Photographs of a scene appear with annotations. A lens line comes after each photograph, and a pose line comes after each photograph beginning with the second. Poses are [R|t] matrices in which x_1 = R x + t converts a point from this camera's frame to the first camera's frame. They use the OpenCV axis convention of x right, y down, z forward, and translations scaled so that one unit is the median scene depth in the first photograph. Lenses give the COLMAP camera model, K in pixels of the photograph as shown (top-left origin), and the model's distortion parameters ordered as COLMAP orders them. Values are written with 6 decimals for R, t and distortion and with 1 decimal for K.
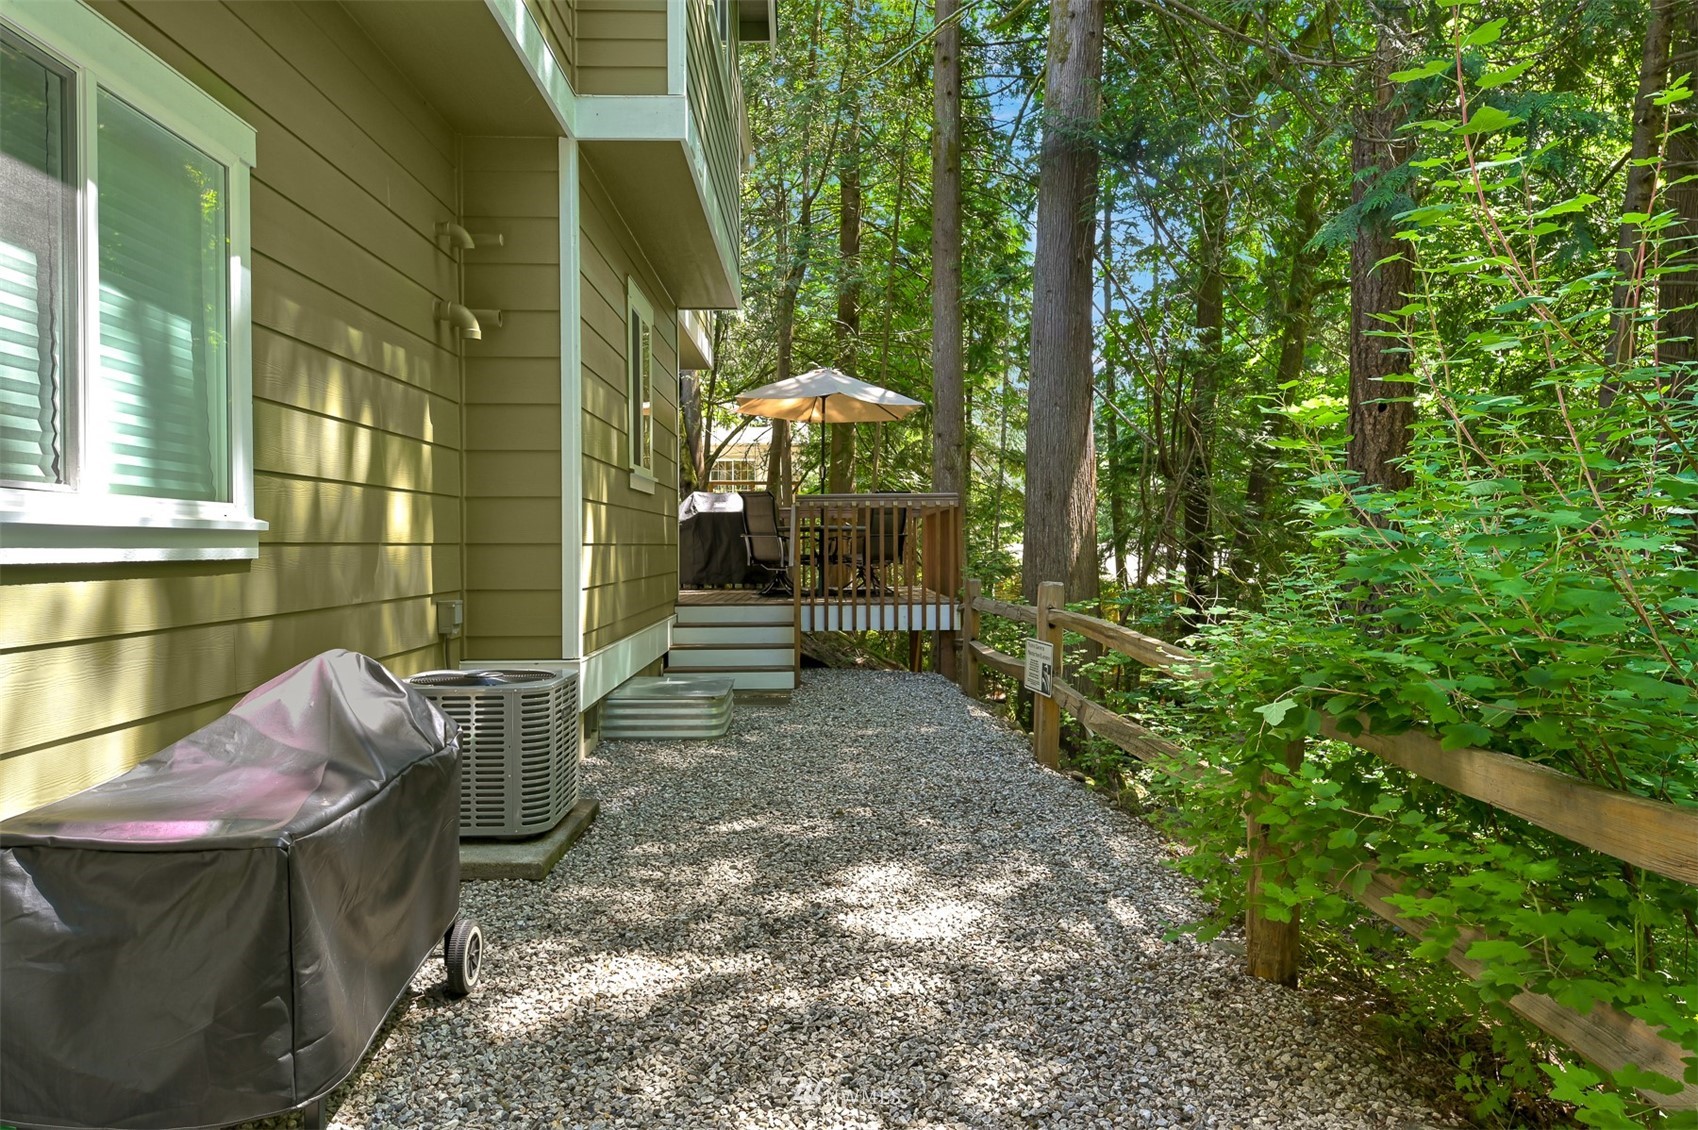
lens RADIAL K [[1084.3, 0, 842.9], [0, 1084.3, 565.1], [0, 0, 1]] dist [0.002365, -0.000367]
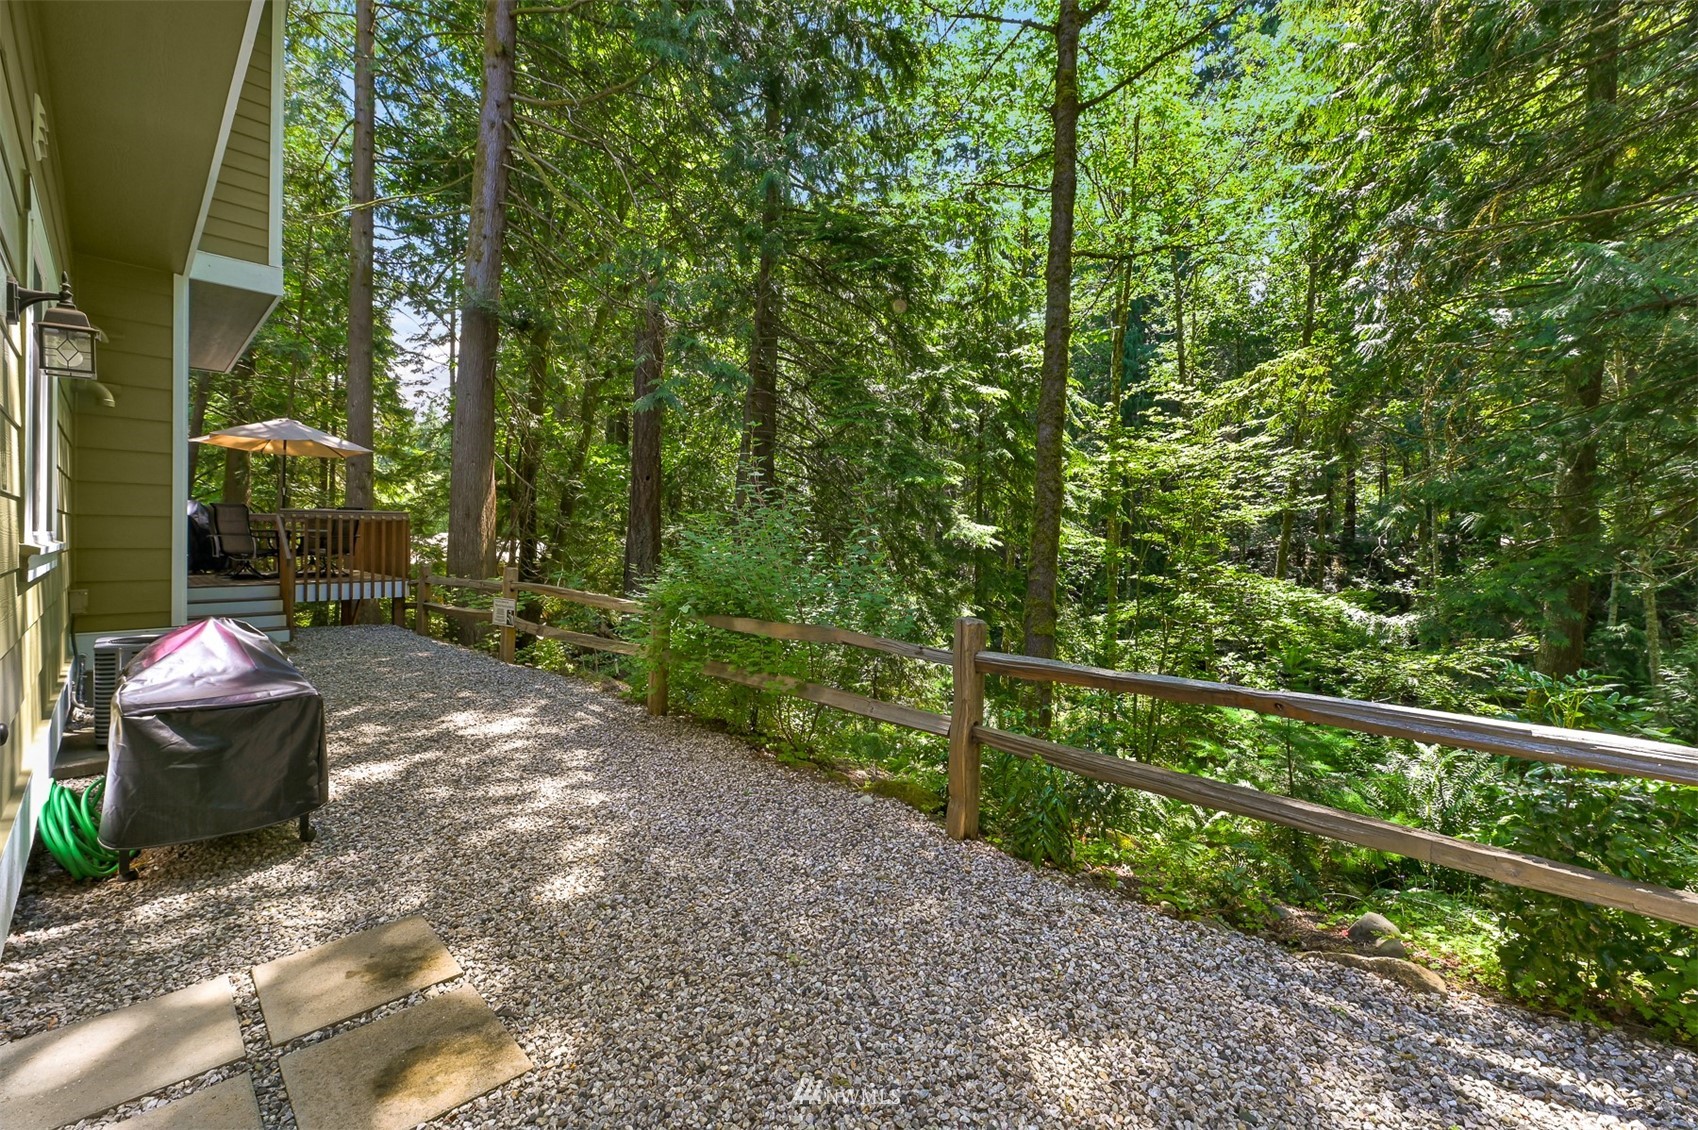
lens RADIAL K [[691.8, 0, 845.8], [0, 691.8, 550.8], [0, 0, 1]] dist [-0.002253, -0.002251]
pose [[0.701420, 0.001605, 0.712746, -0.404079], [-0.002842, 0.999996, 0.000545, -0.027415], [-0.712743, -0.002408, 0.701422, -0.437259]]
